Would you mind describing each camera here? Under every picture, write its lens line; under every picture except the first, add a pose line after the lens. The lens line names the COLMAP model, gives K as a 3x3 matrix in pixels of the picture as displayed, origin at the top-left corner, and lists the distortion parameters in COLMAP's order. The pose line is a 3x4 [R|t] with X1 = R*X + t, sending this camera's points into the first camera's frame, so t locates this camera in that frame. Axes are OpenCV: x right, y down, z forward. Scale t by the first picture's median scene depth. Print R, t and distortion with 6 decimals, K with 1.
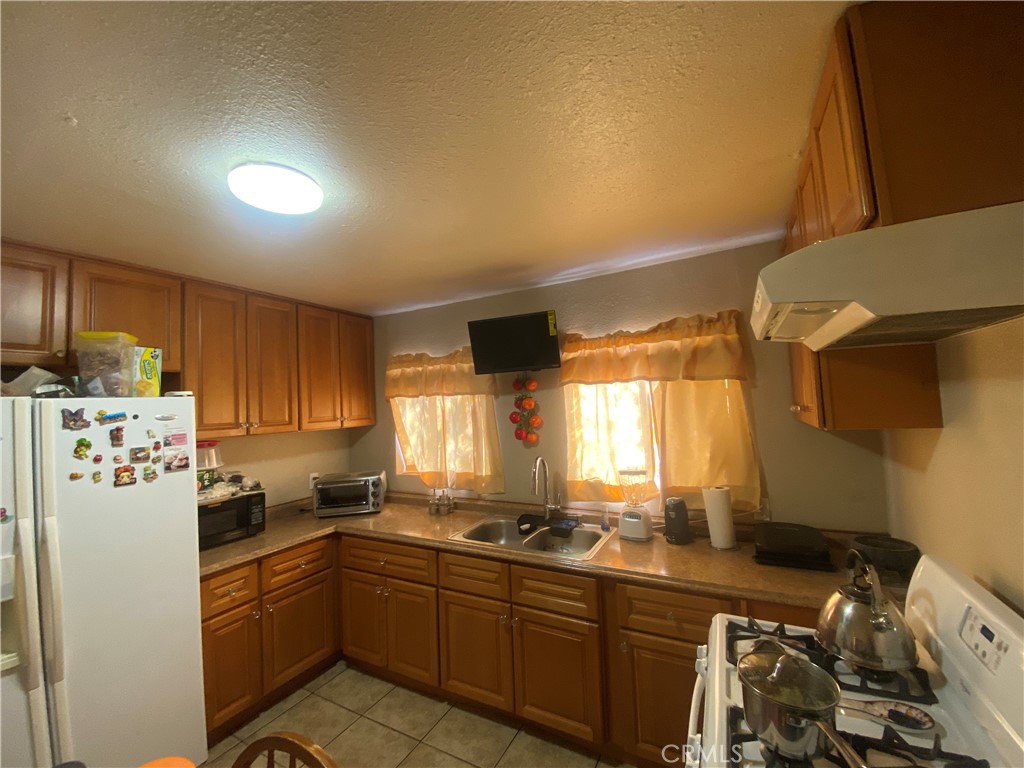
lens RADIAL K [[422.2, 0, 512.0], [0, 422.2, 384.0], [0, 0, 1]] dist [0.054080, -0.038090]
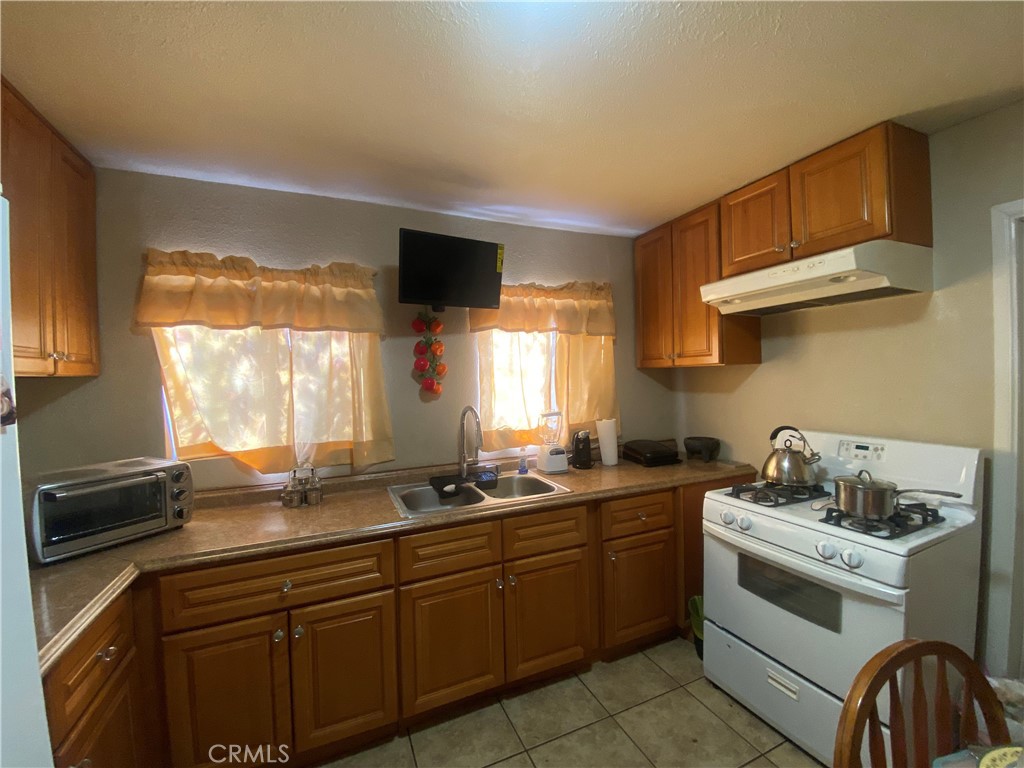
lens RADIAL K [[422.2, 0, 512.0], [0, 422.2, 384.0], [0, 0, 1]] dist [0.054080, -0.038090]
pose [[0.607963, 0.014658, 0.793830, -0.789828], [-0.035498, 0.999332, 0.008734, 0.153043], [-0.793171, -0.033489, 0.608077, 0.522910]]
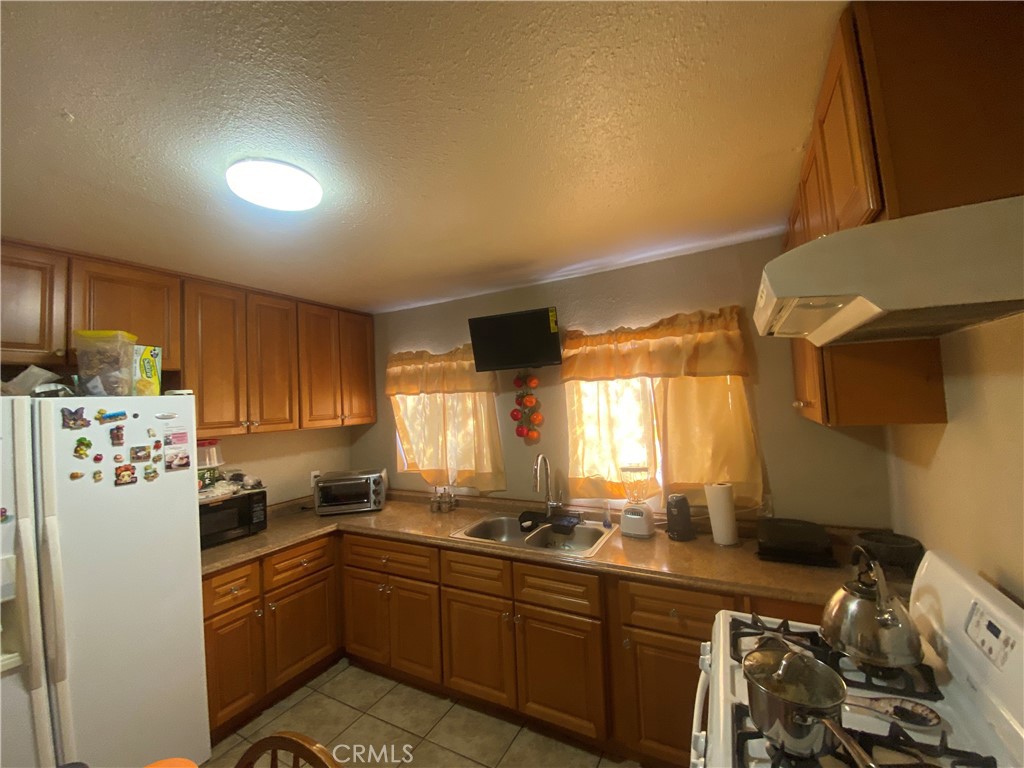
lens RADIAL K [[422.2, 0, 512.0], [0, 422.2, 384.0], [0, 0, 1]] dist [0.054080, -0.038090]
pose [[0.999990, -0.004423, -0.000421, -0.002821], [0.004426, 0.999969, 0.006563, 0.000220], [0.000392, -0.006565, 0.999978, 0.004236]]
